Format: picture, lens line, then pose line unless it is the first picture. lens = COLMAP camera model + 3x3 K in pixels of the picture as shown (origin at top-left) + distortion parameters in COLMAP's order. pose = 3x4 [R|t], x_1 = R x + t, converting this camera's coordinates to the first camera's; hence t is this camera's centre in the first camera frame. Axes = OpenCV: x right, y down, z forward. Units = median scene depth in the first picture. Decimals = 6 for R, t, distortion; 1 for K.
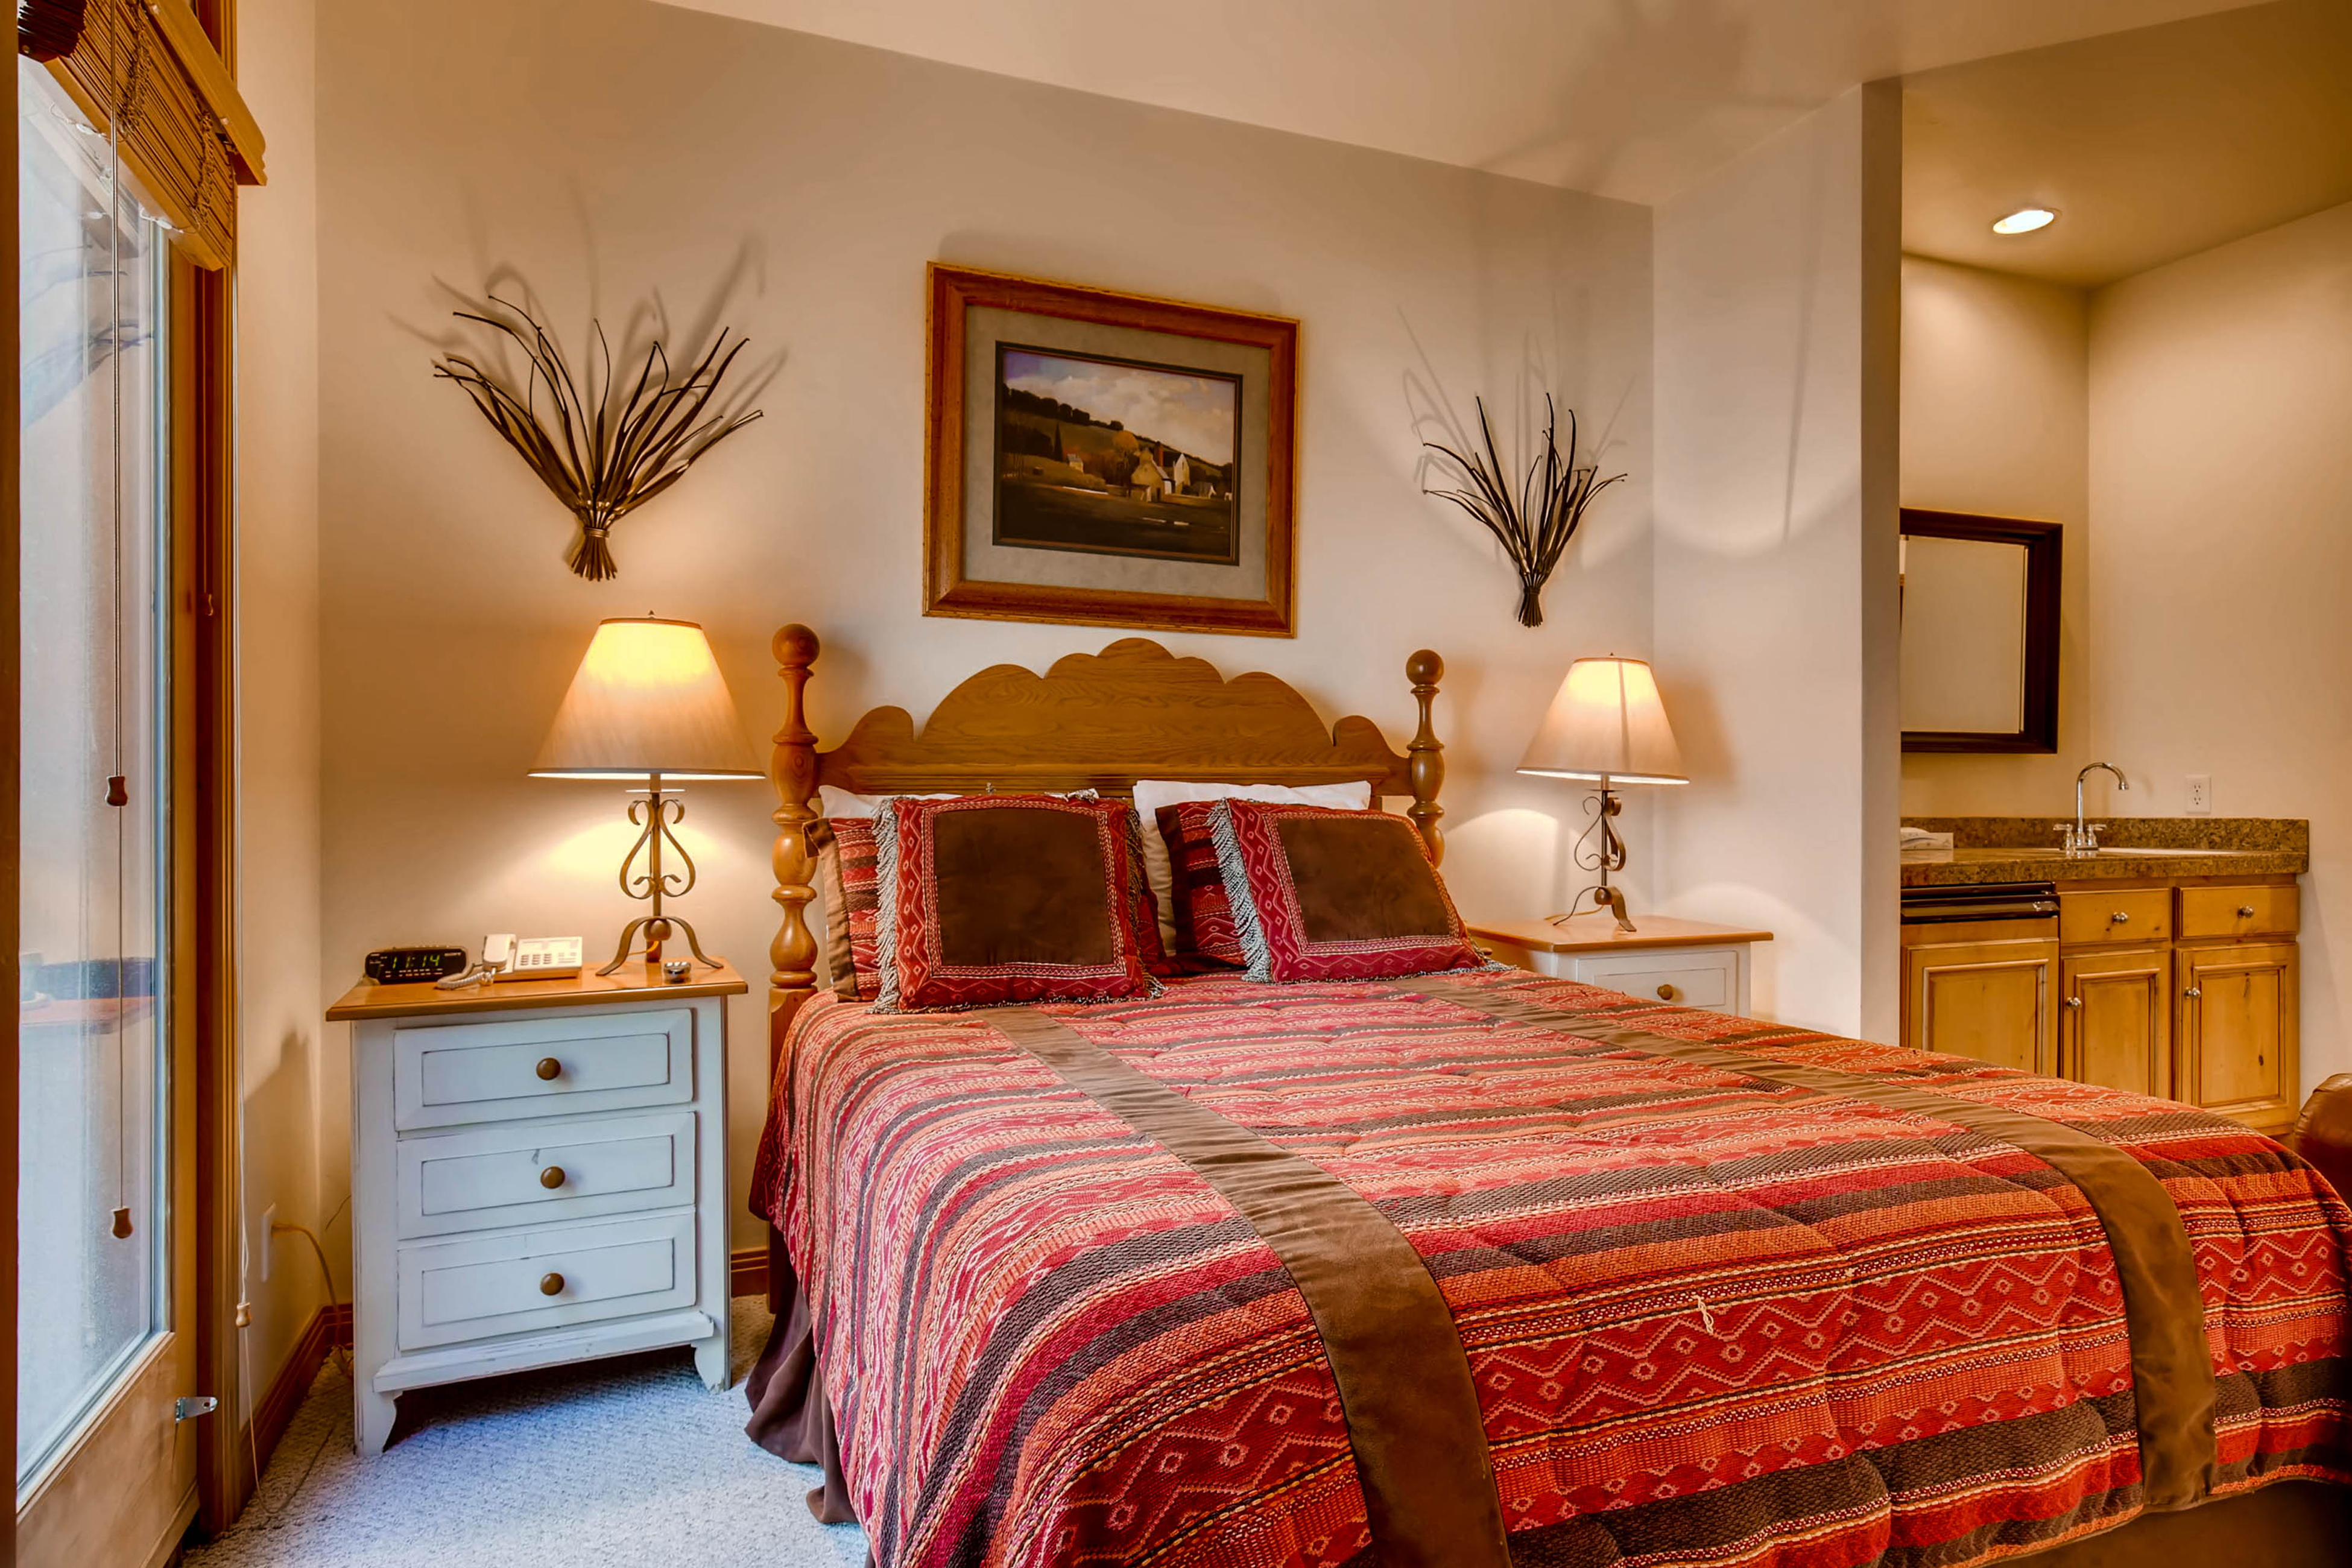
lens RADIAL K [[1342.9, 0, 1170.4], [0, 1342.9, 778.3], [0, 0, 1]] dist [-0.003667, -0.001873]
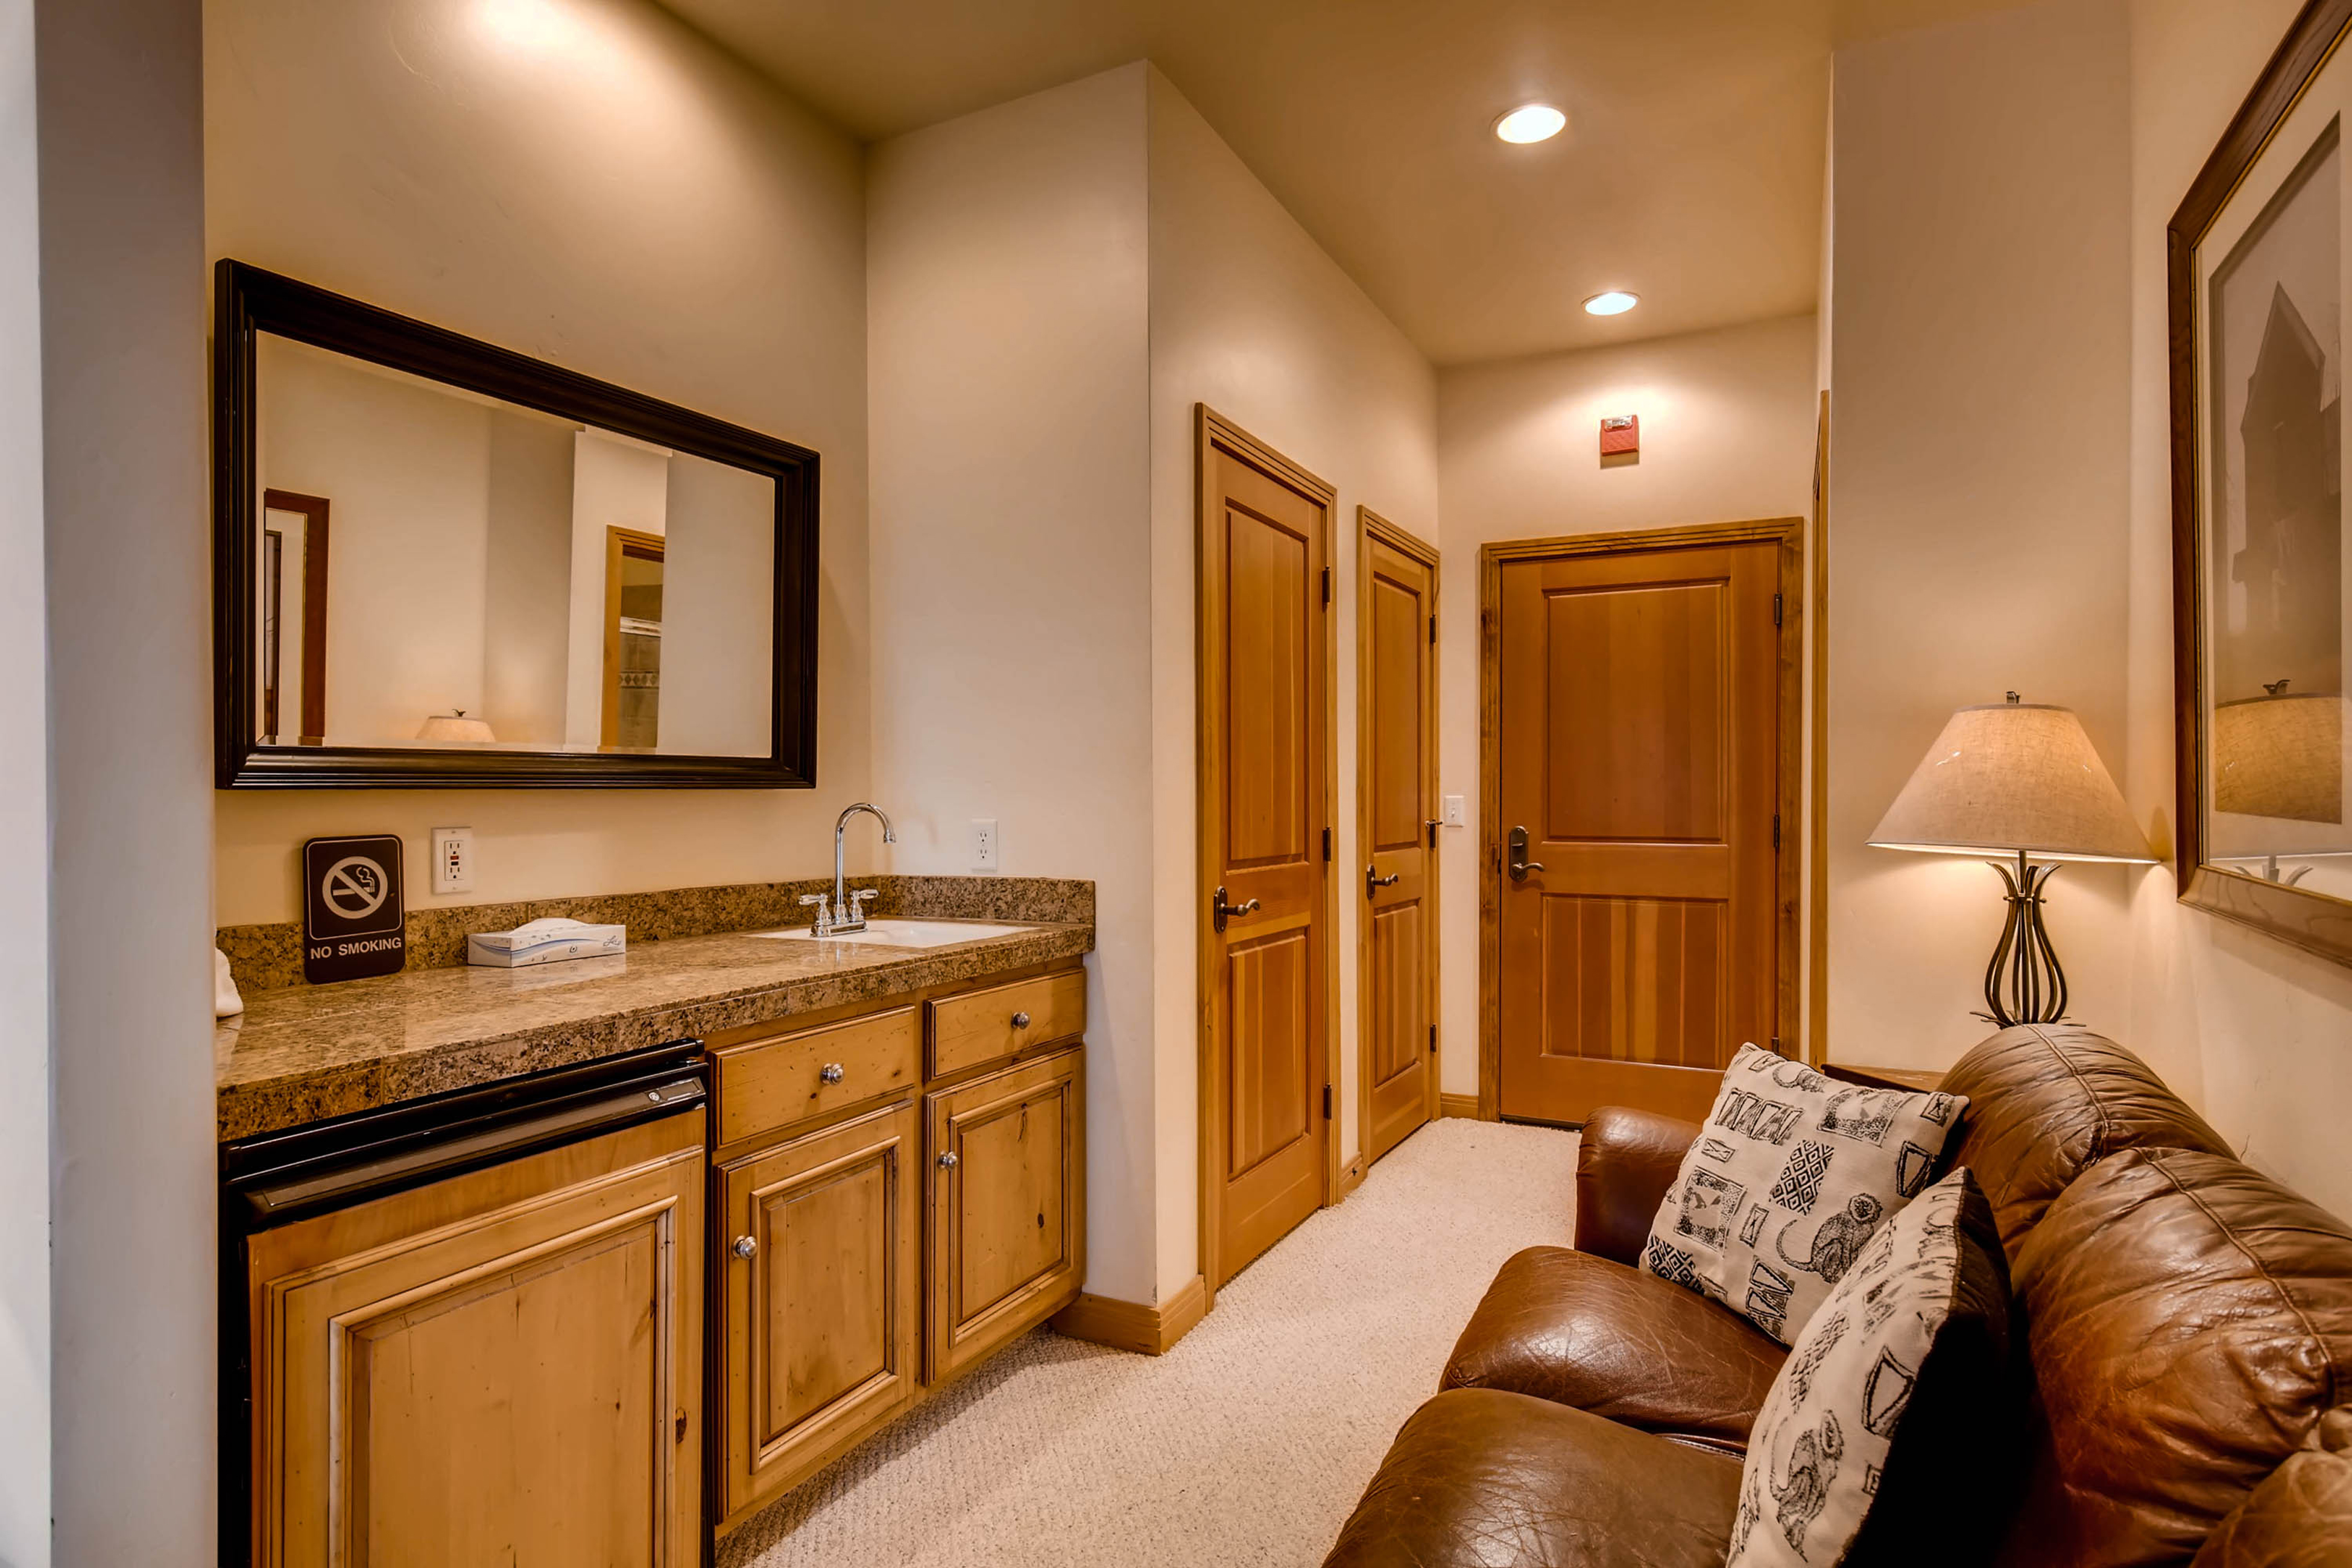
lens RADIAL K [[1302.6, 0, 1173.1], [0, 1302.6, 792.6], [0, 0, 1]] dist [0.019598, -0.007603]
pose [[0.748026, -0.000128, 0.663670, 0.404482], [-0.002031, 0.999995, 0.002482, -0.021024], [-0.663666, -0.003204, 0.748022, 0.430817]]
